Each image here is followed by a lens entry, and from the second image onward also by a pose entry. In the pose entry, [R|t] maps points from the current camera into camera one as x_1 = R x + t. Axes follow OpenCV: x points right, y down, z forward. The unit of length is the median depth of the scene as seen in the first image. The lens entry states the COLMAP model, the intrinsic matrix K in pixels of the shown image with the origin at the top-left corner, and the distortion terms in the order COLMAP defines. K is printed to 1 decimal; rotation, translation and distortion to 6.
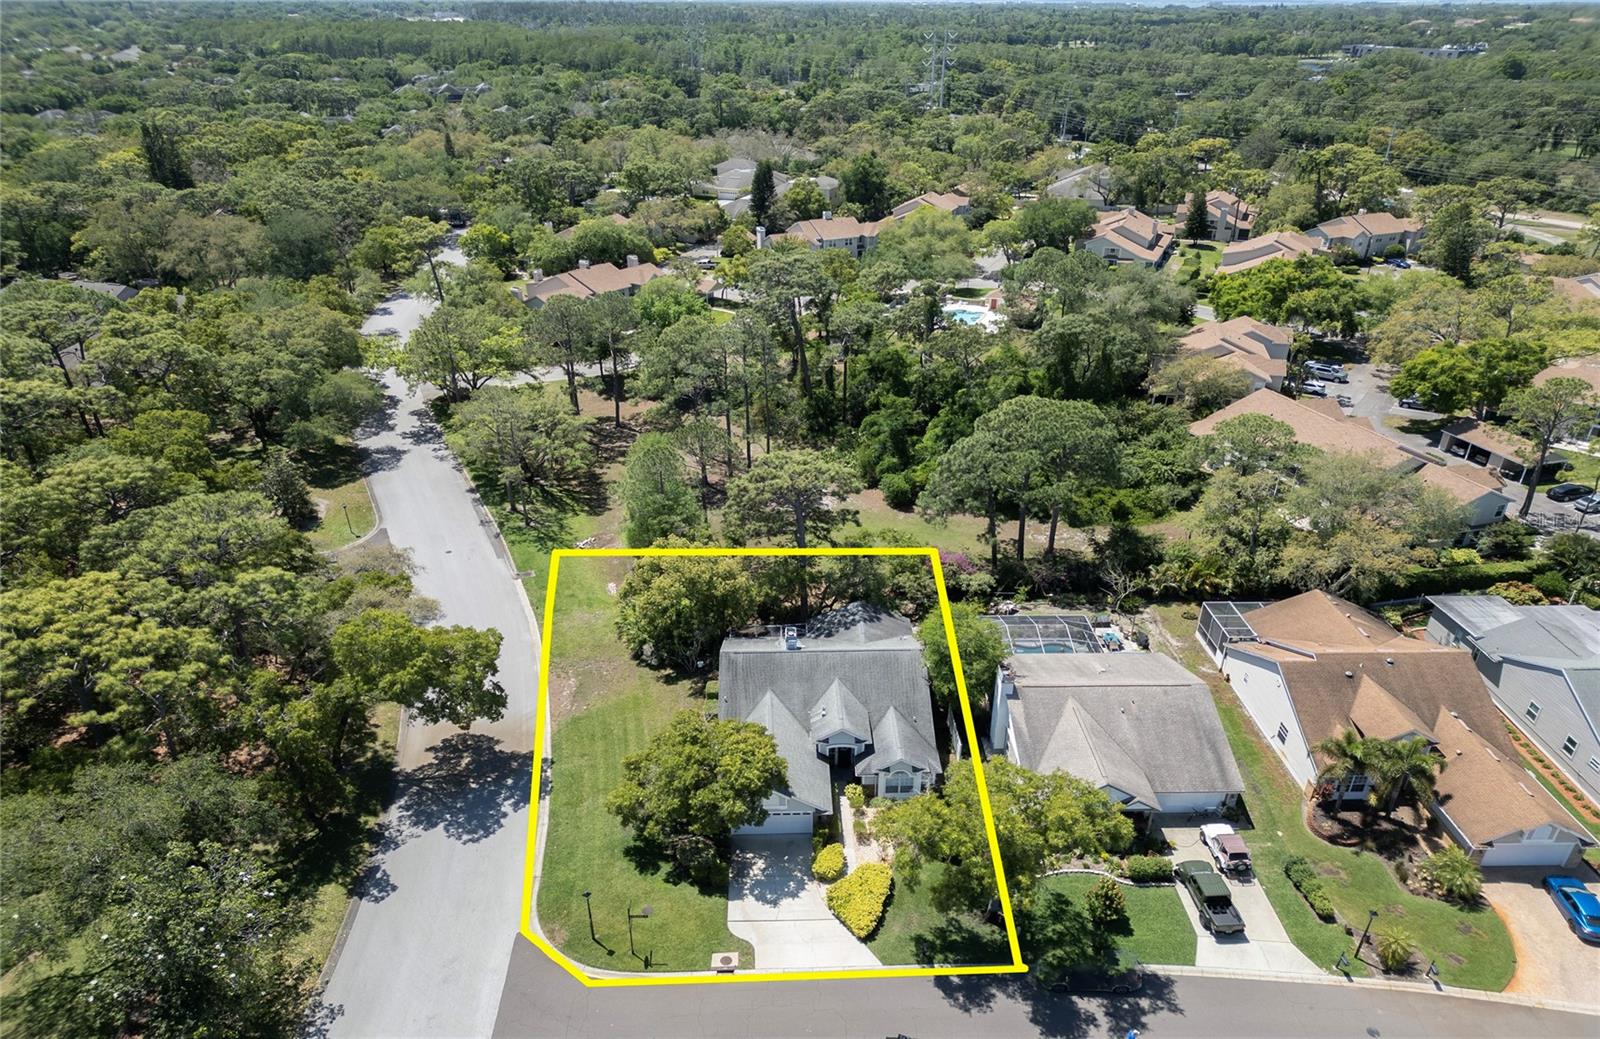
lens RADIAL K [[1135.3, 0, 799.7], [0, 1135.3, 554.5], [0, 0, 1]] dist [0.064387, -0.055875]
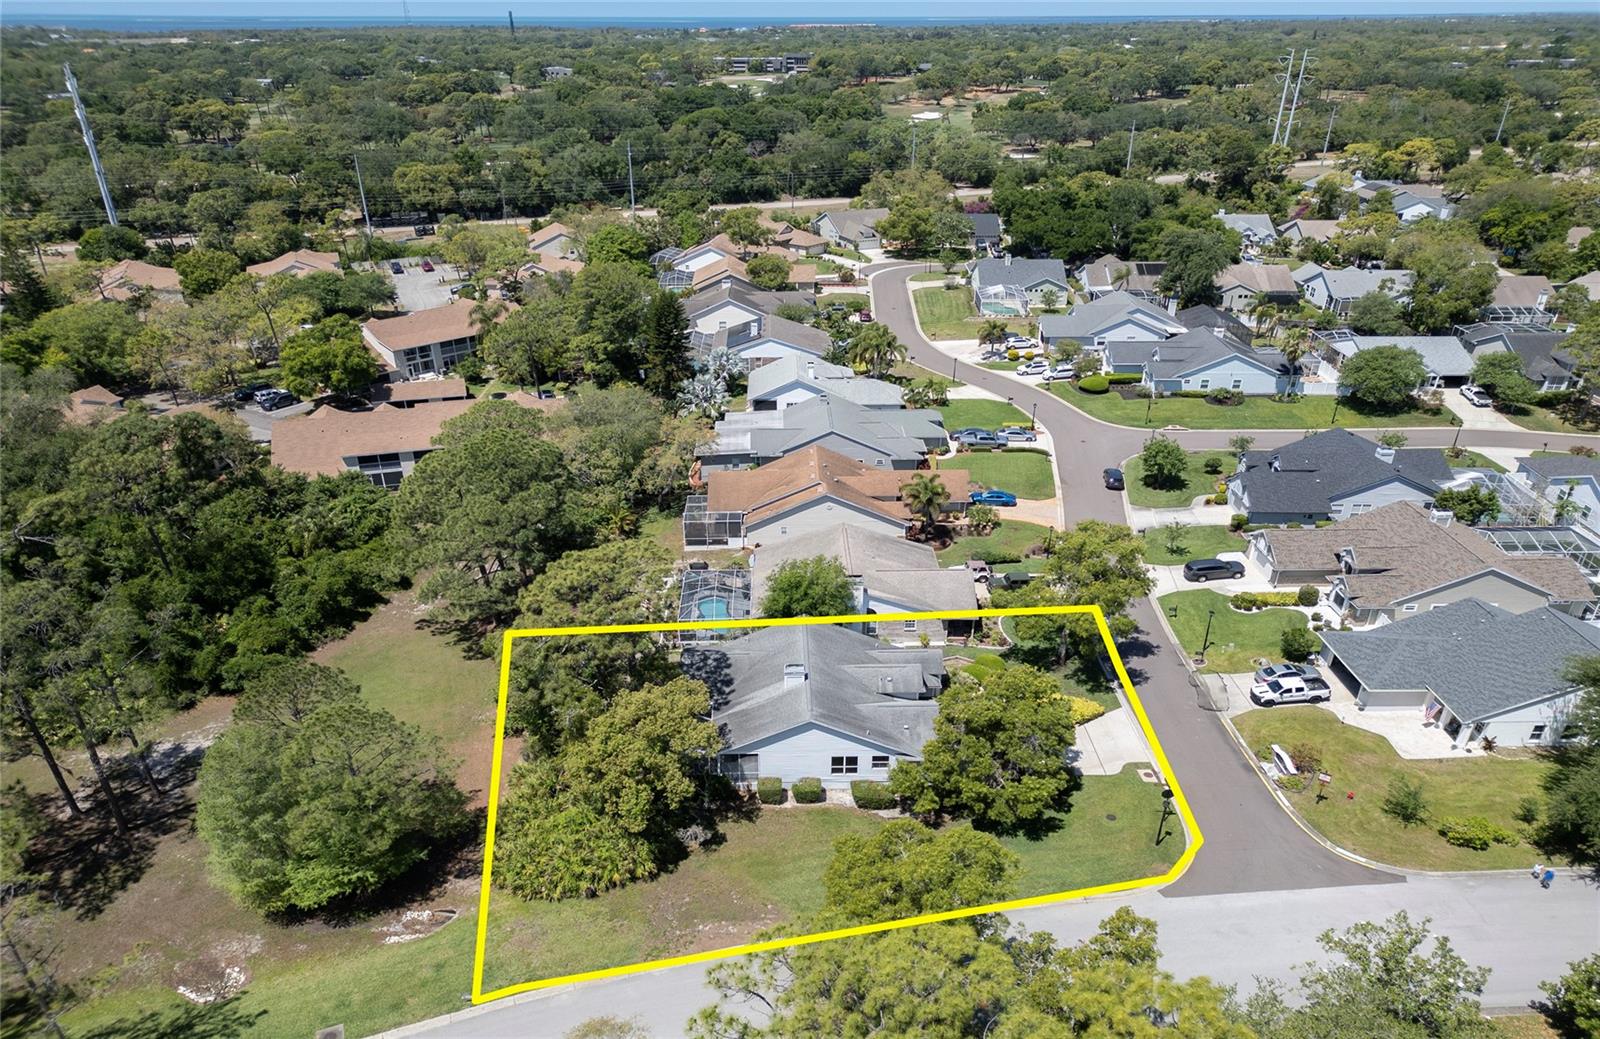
lens RADIAL K [[1117.1, 0, 796.6], [0, 1117.1, 610.3], [0, 0, 1]] dist [0.049823, -0.048215]
pose [[0.001430, -0.466688, 0.884421, -0.867006], [0.436858, 0.795855, 0.419248, -0.385240], [-0.899529, 0.385767, 0.205014, 0.826733]]
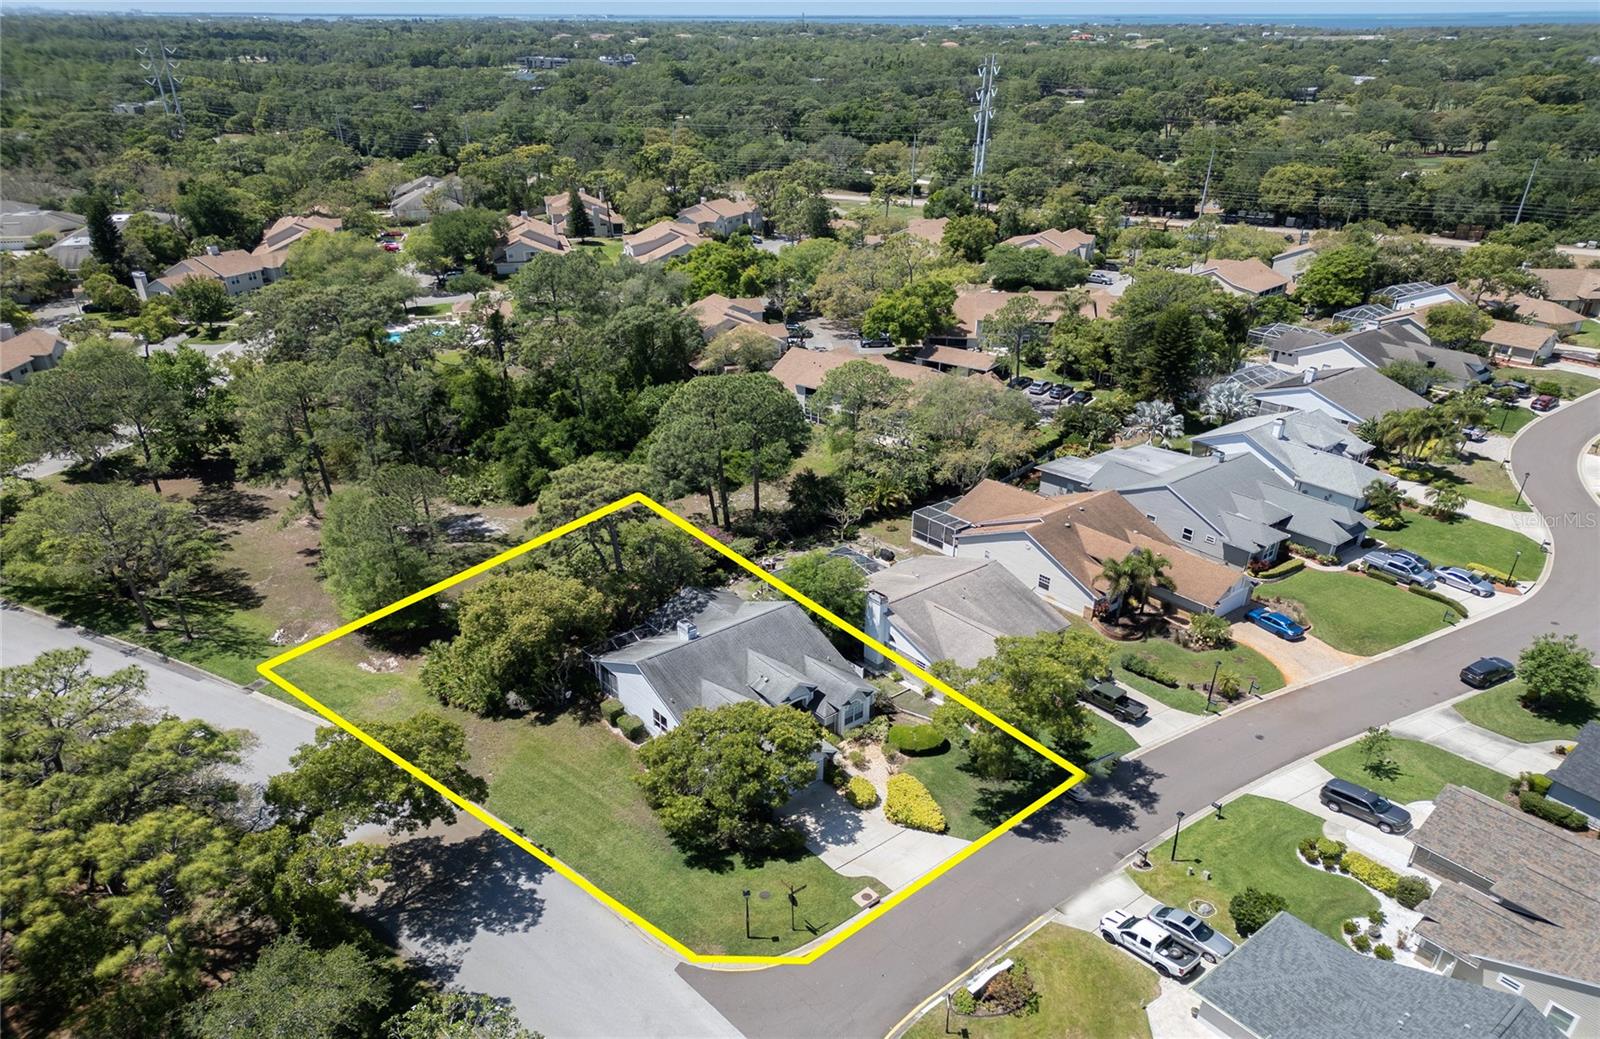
lens RADIAL K [[1155.2, 0, 787.4], [0, 1155.2, 525.7], [0, 0, 1]] dist [0.081161, -0.106770]
pose [[0.793187, -0.245822, 0.557159, -0.525217], [0.266072, 0.962854, 0.046029, -0.043041], [-0.547778, 0.111735, 0.829129, 0.072101]]
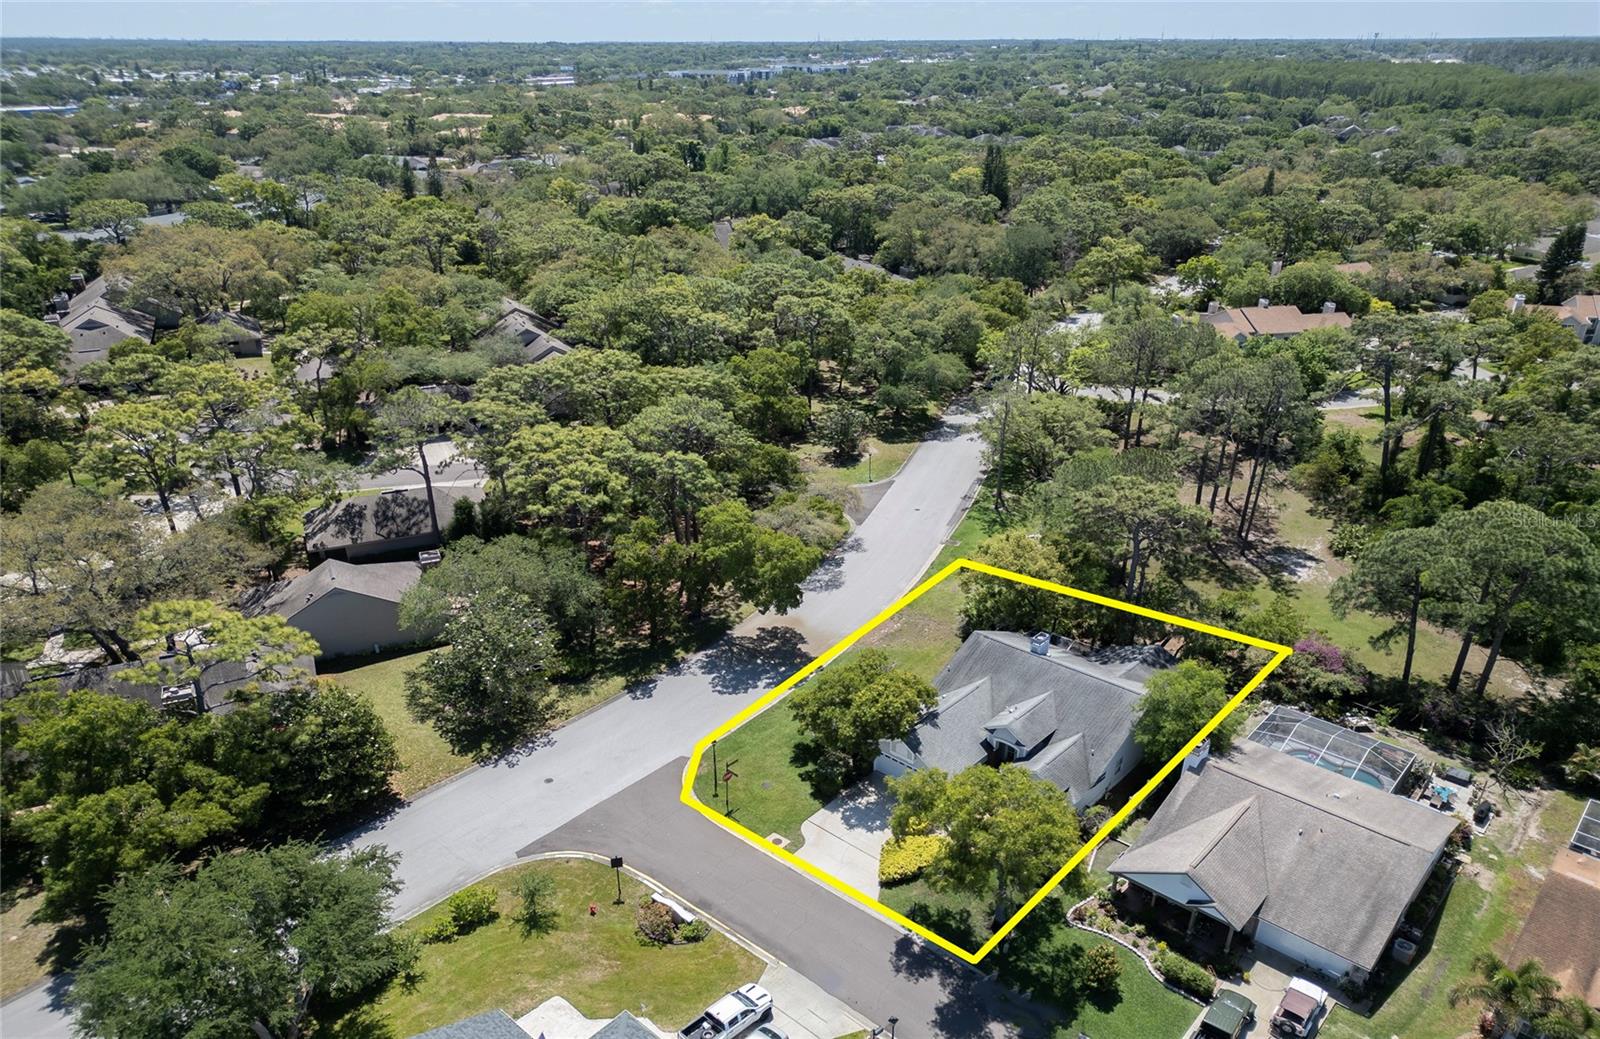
lens RADIAL K [[1135.3, 0, 799.7], [0, 1135.3, 554.5], [0, 0, 1]] dist [0.064387, -0.055875]
pose [[0.727882, 0.282835, -0.624654, 0.481508], [-0.303299, 0.949809, 0.076640, -0.015530], [0.614978, 0.133672, 0.777131, 0.056705]]
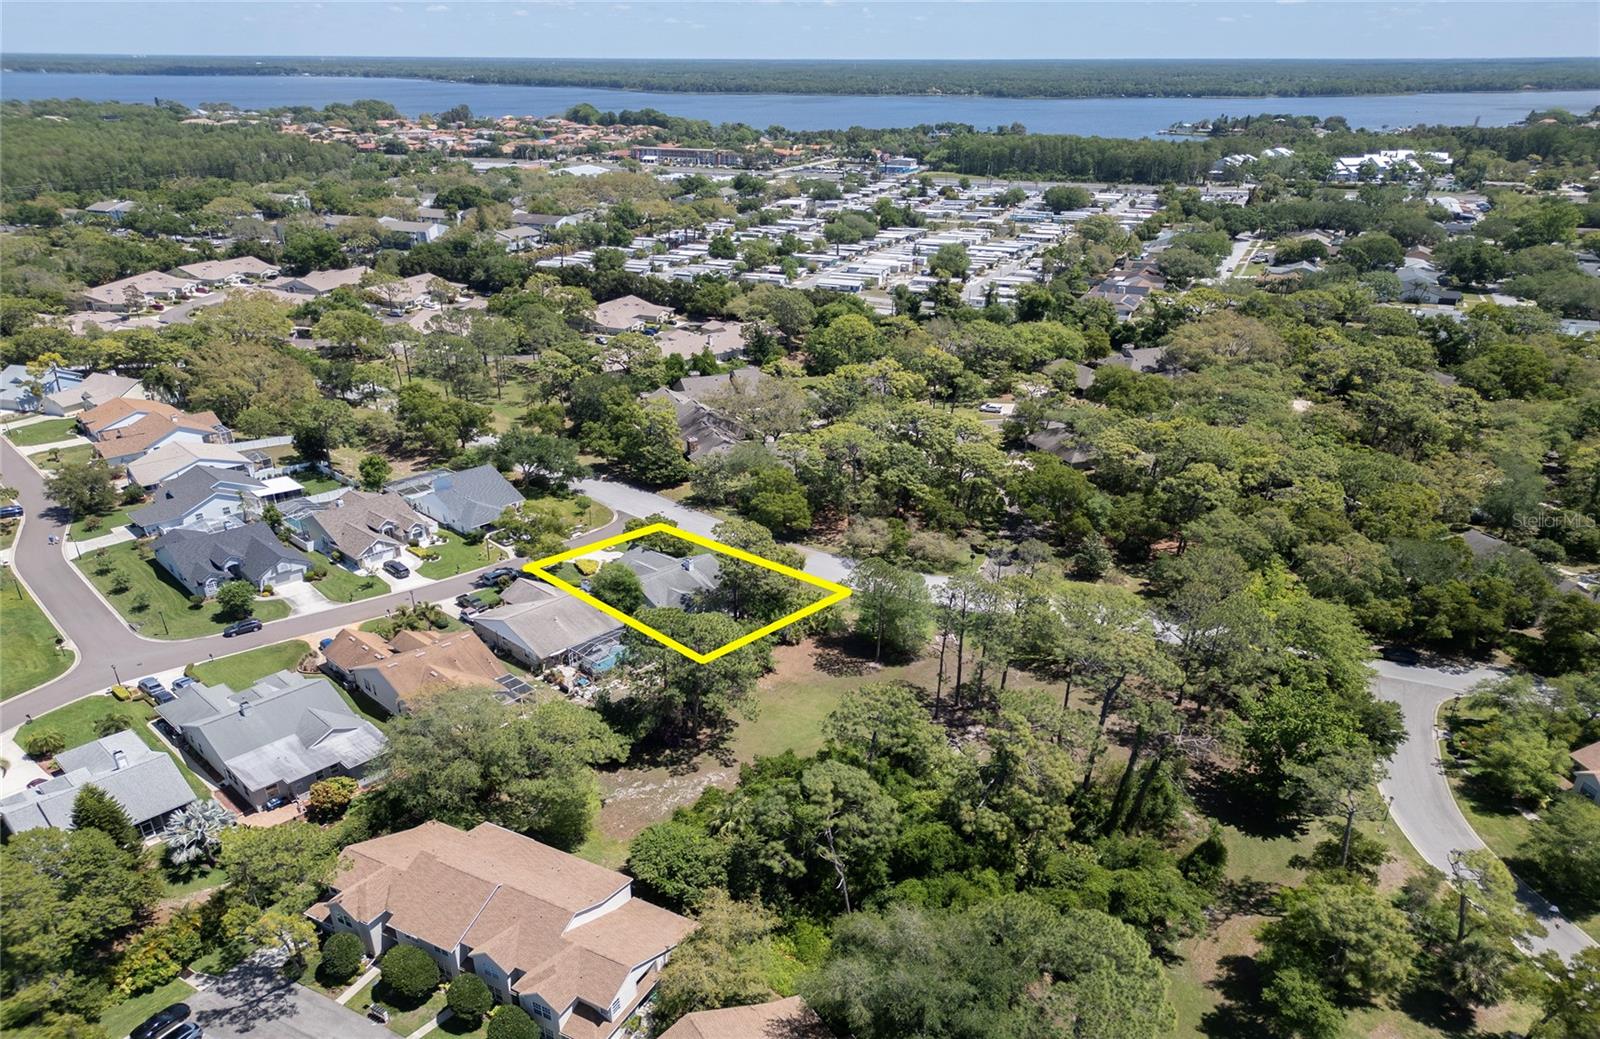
lens RADIAL K [[1135.3, 0, 799.7], [0, 1135.3, 554.5], [0, 0, 1]] dist [0.064387, -0.055875]
pose [[-0.700035, 0.282954, -0.655658, 1.242938], [-0.319639, 0.696881, 0.642018, -1.363166], [0.638578, 0.659009, -0.397398, 2.017379]]
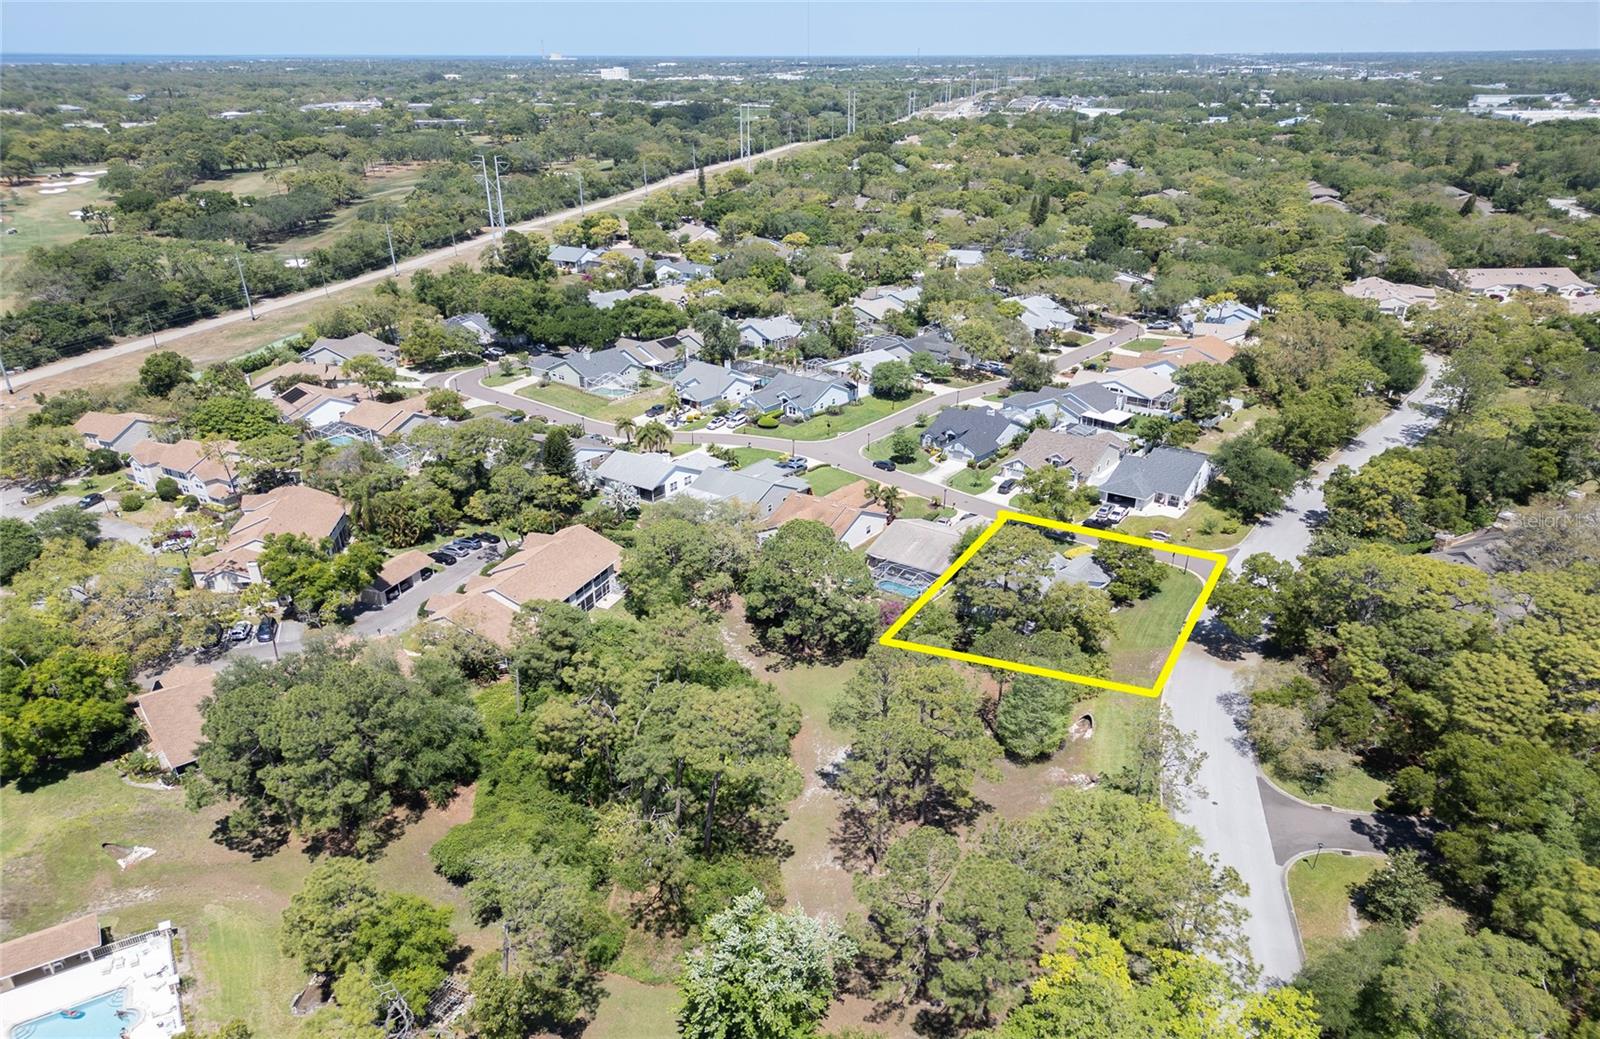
lens RADIAL K [[1135.3, 0, 799.7], [0, 1135.3, 554.5], [0, 0, 1]] dist [0.064387, -0.055875]
pose [[-0.791948, -0.241221, 0.560920, -0.780394], [0.270717, 0.684709, 0.676673, -1.420857], [-0.547295, 0.687740, -0.476951, 2.237792]]
